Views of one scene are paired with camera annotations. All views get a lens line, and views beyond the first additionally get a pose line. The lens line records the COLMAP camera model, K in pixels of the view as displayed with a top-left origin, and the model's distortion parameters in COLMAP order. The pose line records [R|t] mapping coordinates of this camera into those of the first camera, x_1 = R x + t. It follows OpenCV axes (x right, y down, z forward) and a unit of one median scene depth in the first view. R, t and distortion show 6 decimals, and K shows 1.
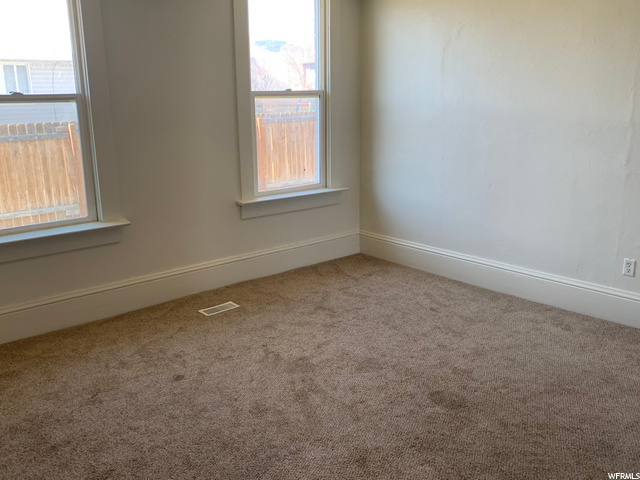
lens RADIAL K [[590.2, 0, 321.1], [0, 590.2, 230.7], [0, 0, 1]] dist [0.136229, -0.289867]
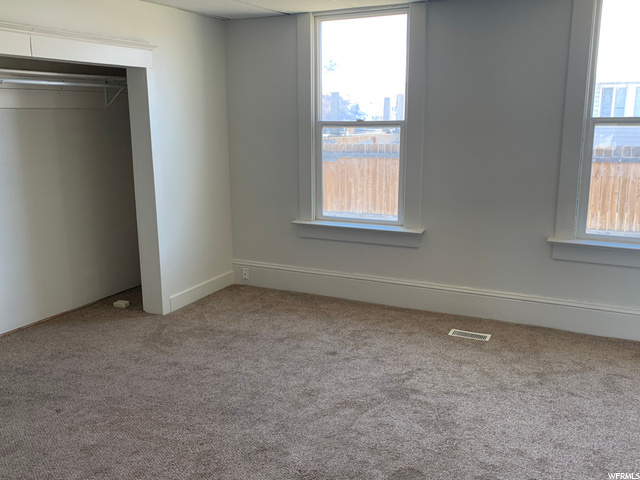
lens RADIAL K [[604.6, 0, 320.0], [0, 604.6, 240.0], [0, 0, 1]] dist [0.159273, -0.311558]
pose [[0.374527, 0.191513, -0.907222, 0.617777], [-0.211777, 0.970242, 0.117388, -0.087600], [0.902707, 0.148164, 0.403940, 0.331610]]
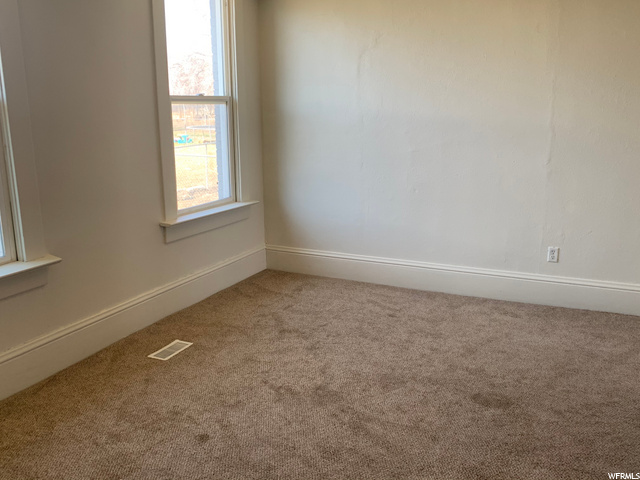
lens RADIAL K [[590.2, 0, 321.1], [0, 590.2, 230.7], [0, 0, 1]] dist [0.136229, -0.289867]
pose [[0.912224, -0.079094, 0.401985, -0.298311], [0.087640, 0.996148, -0.002883, -0.016483], [-0.400208, 0.037860, 0.915642, 0.125453]]
